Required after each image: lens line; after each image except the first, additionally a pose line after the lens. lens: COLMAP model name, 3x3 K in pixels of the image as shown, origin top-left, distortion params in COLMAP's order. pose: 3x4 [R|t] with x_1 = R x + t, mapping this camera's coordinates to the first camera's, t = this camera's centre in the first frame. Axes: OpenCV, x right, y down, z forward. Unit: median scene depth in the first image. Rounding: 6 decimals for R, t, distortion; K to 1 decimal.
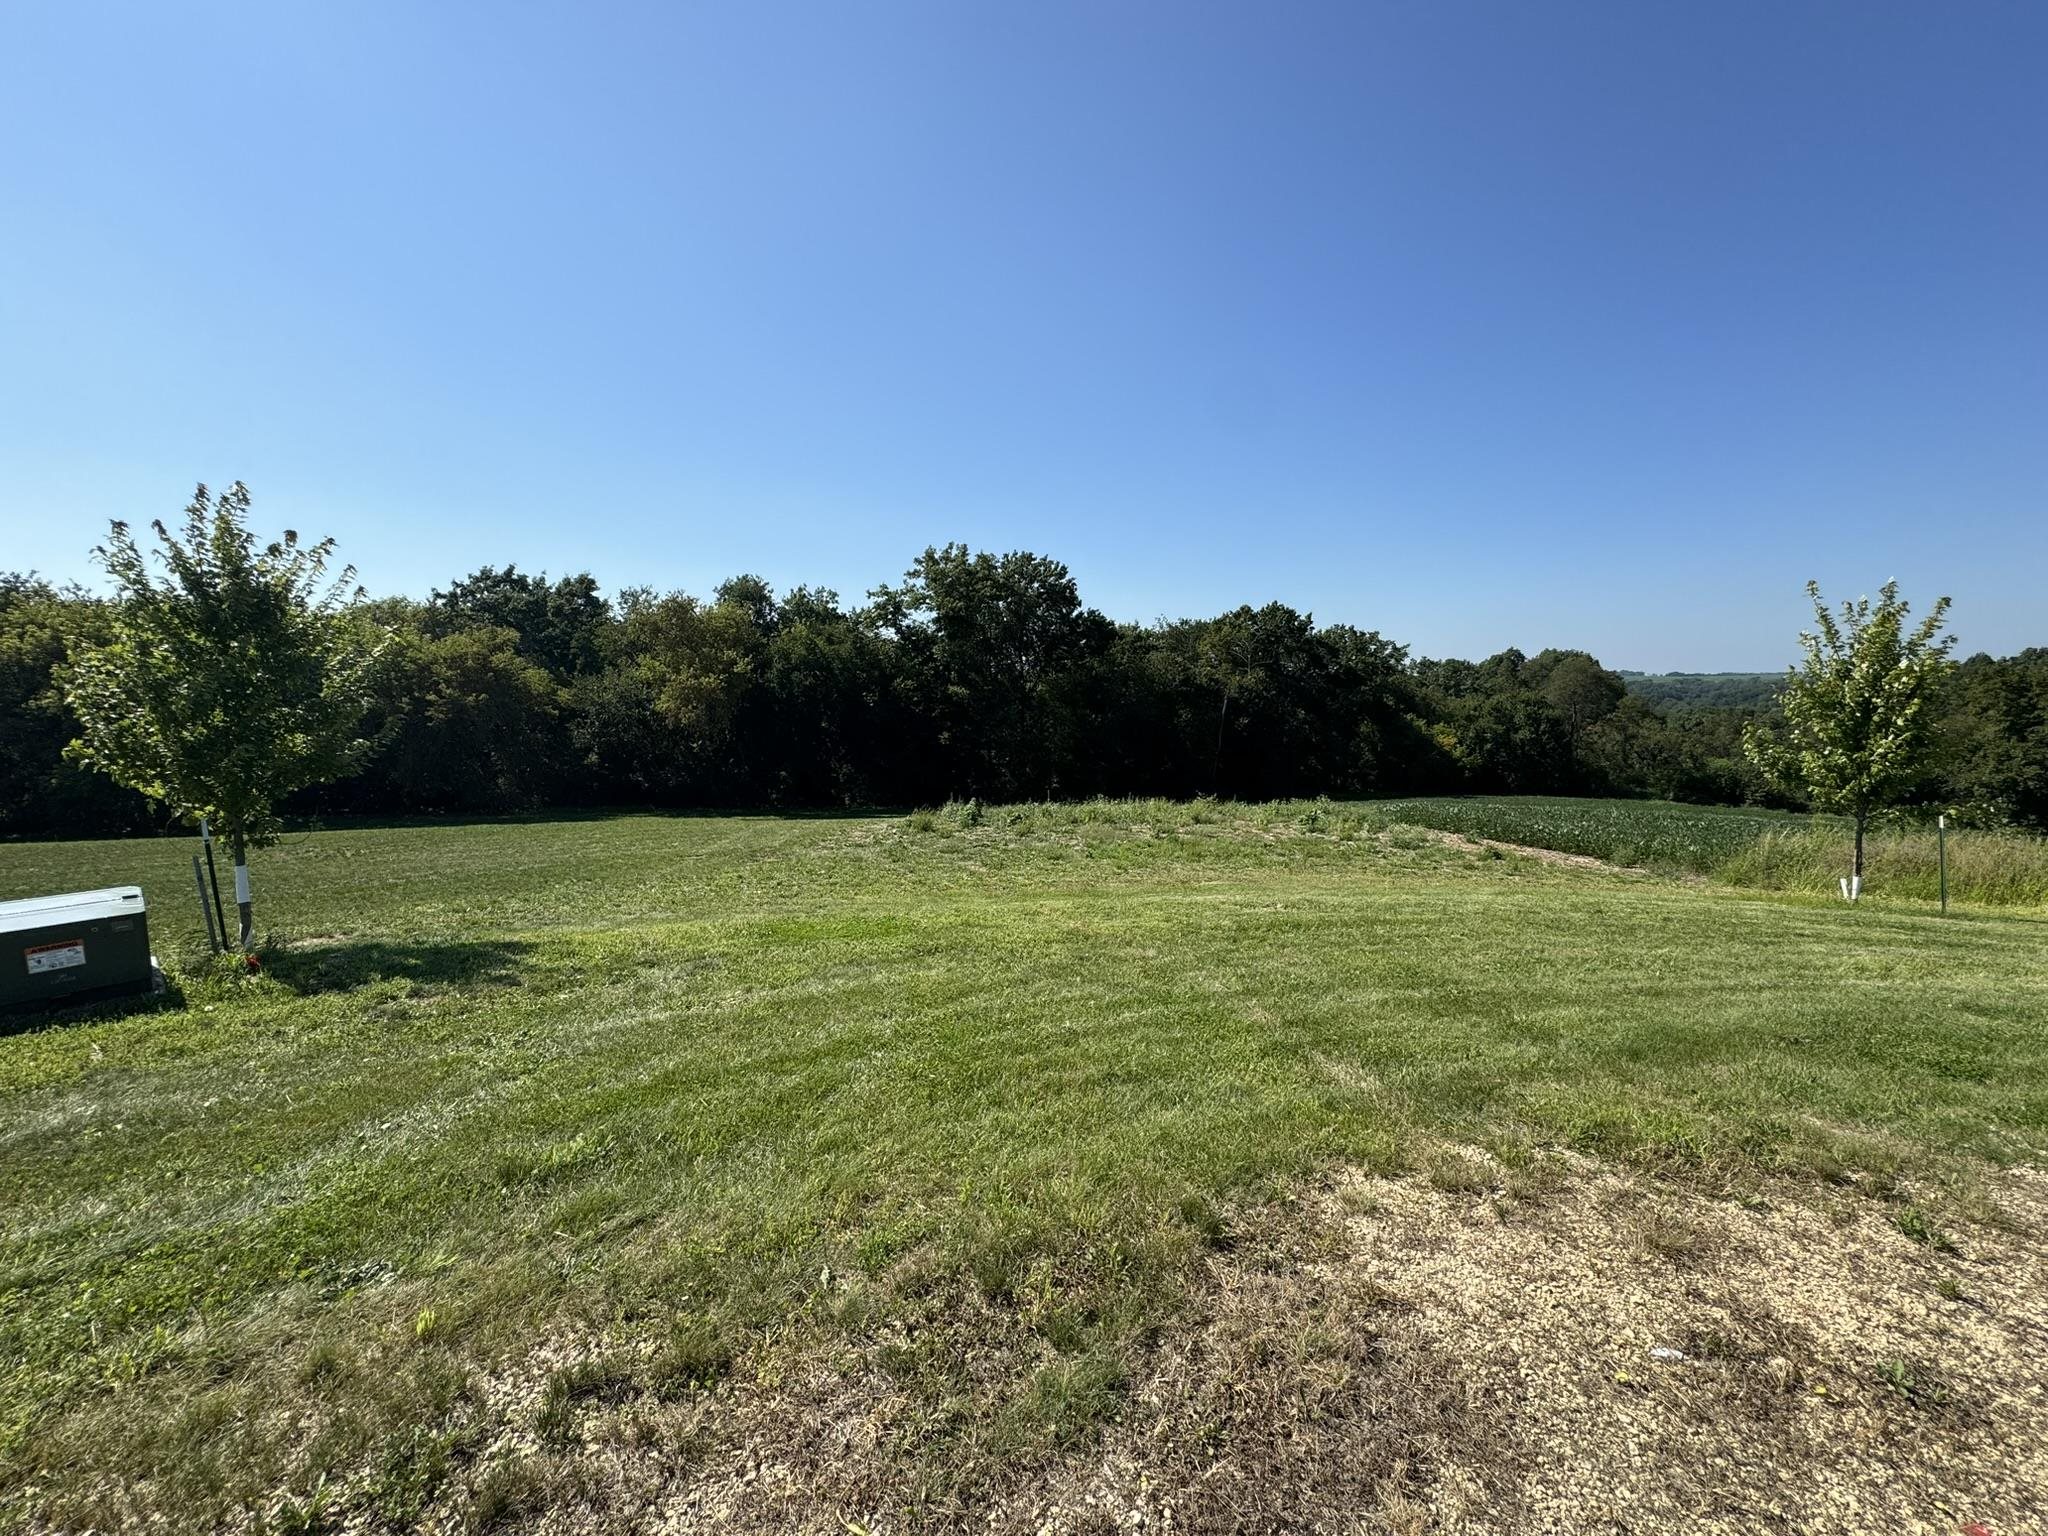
lens RADIAL K [[827.7, 0, 1017.9], [0, 827.7, 759.5], [0, 0, 1]] dist [0.000150, -0.000063]
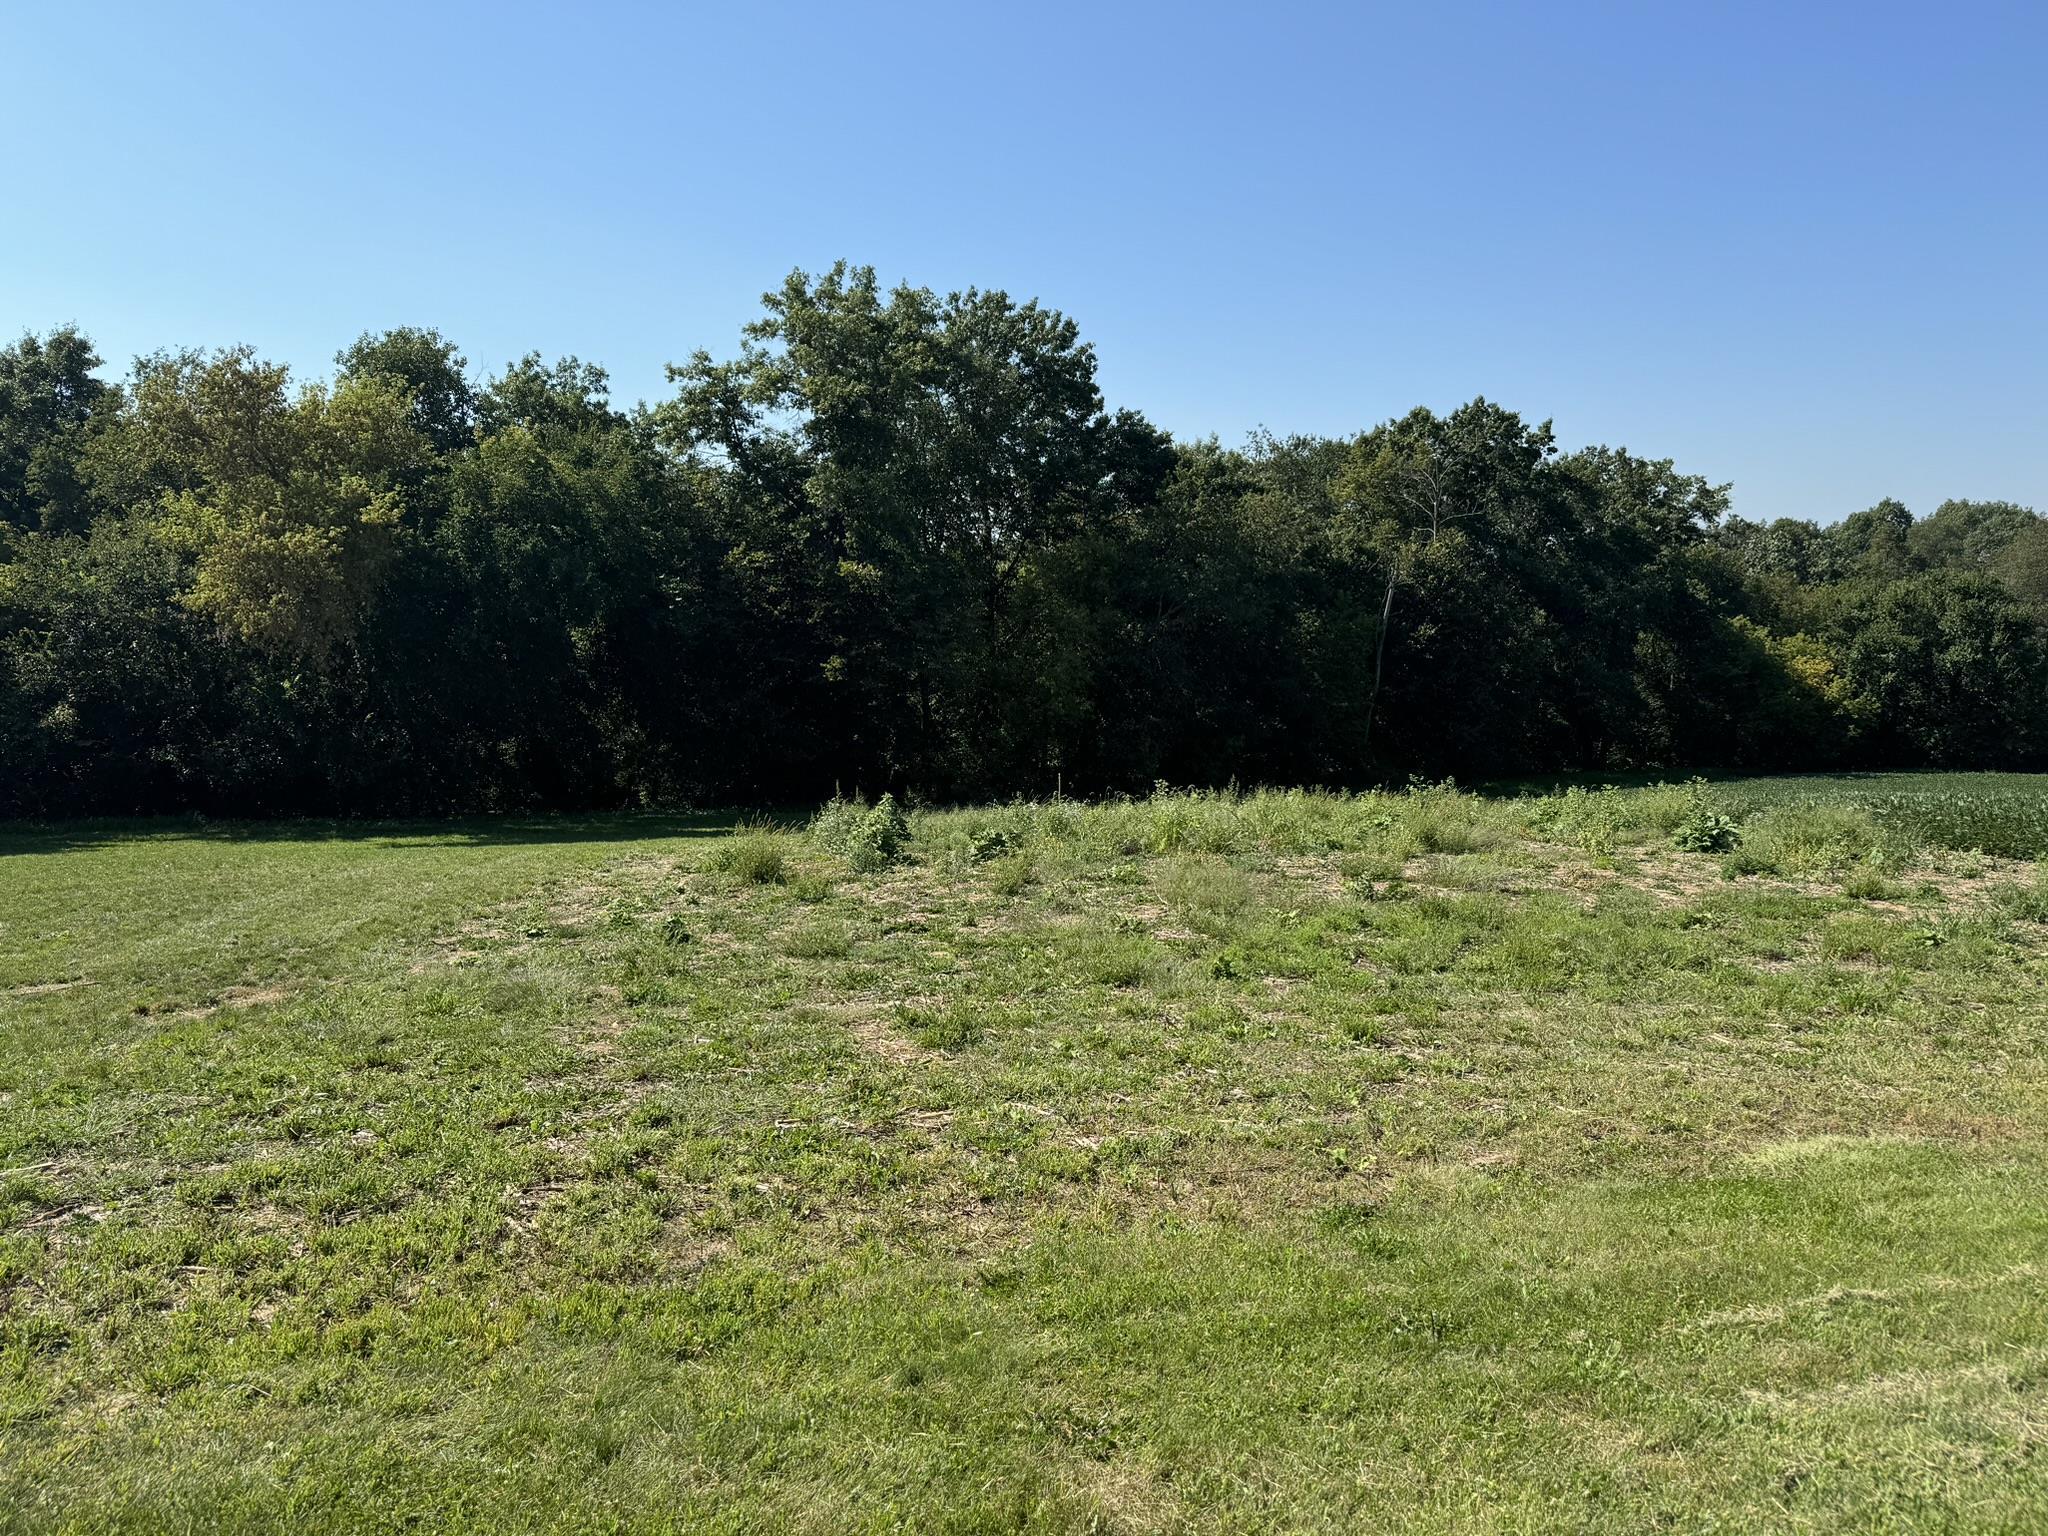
lens RADIAL K [[1400.4, 0, 1012.4], [0, 1400.4, 769.6], [0, 0, 1]] dist [0.126064, -0.181861]
pose [[0.999594, -0.011533, 0.026066, -0.004582], [0.010598, 0.999305, 0.035751, 0.004878], [-0.026461, -0.035460, 0.999021, 0.153477]]
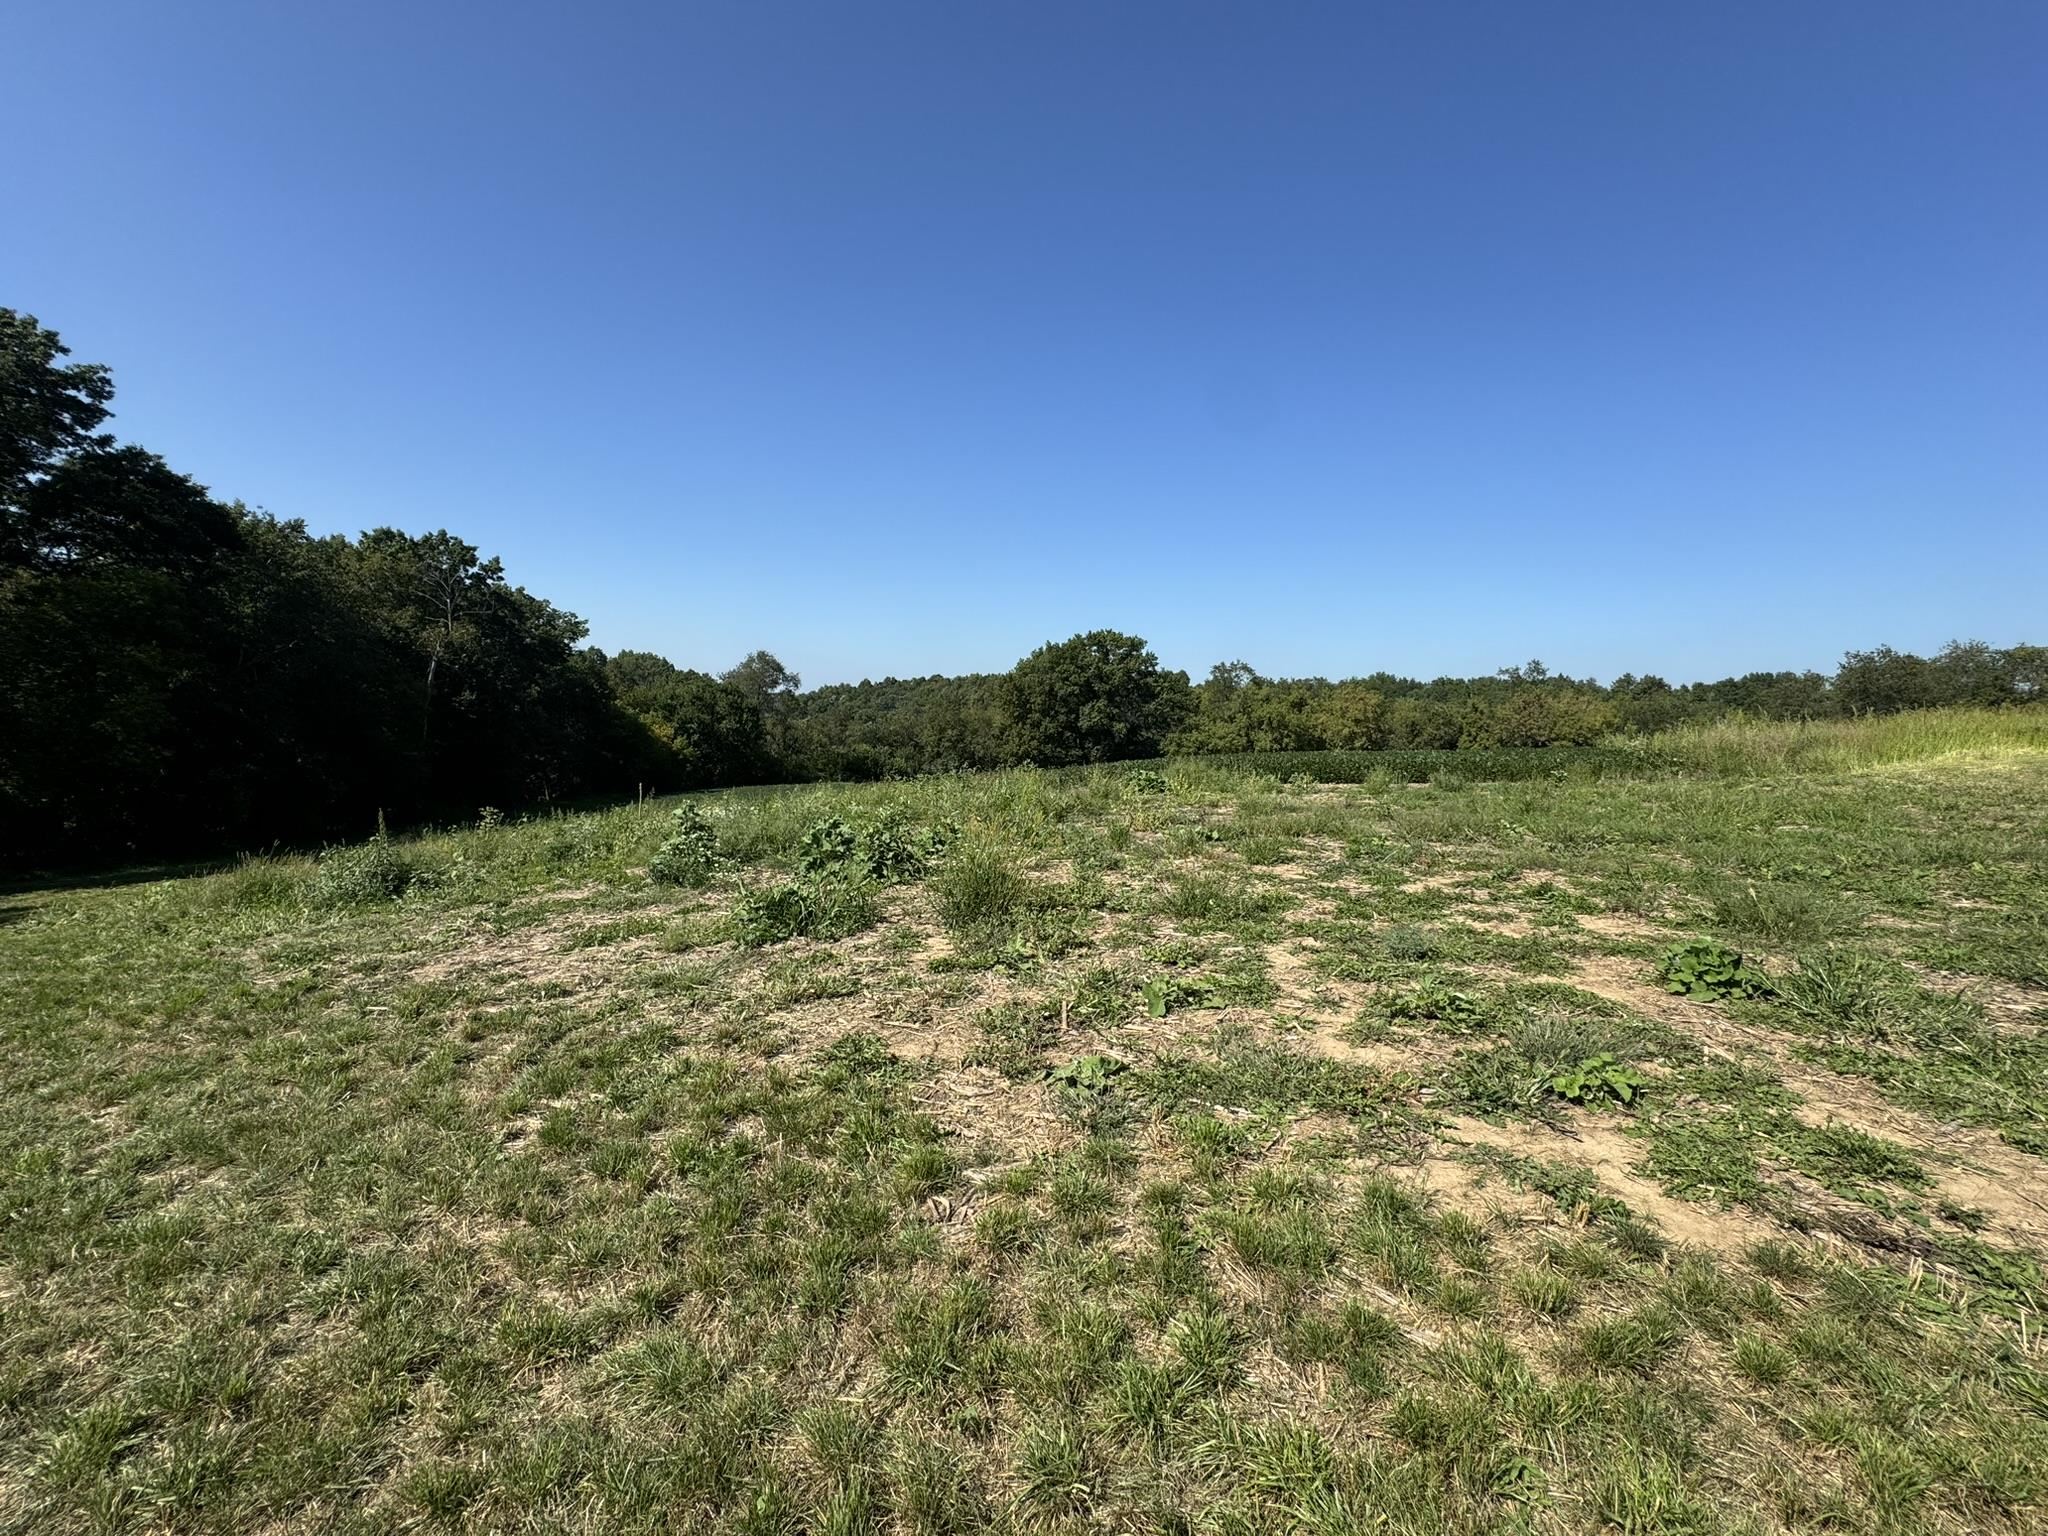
lens RADIAL K [[827.7, 0, 1017.9], [0, 827.7, 759.5], [0, 0, 1]] dist [0.000150, -0.000063]
pose [[0.362157, -0.032843, 0.931538, -0.211908], [0.056699, 0.998305, 0.013154, 0.021662], [-0.930391, 0.048053, 0.363405, 0.420147]]
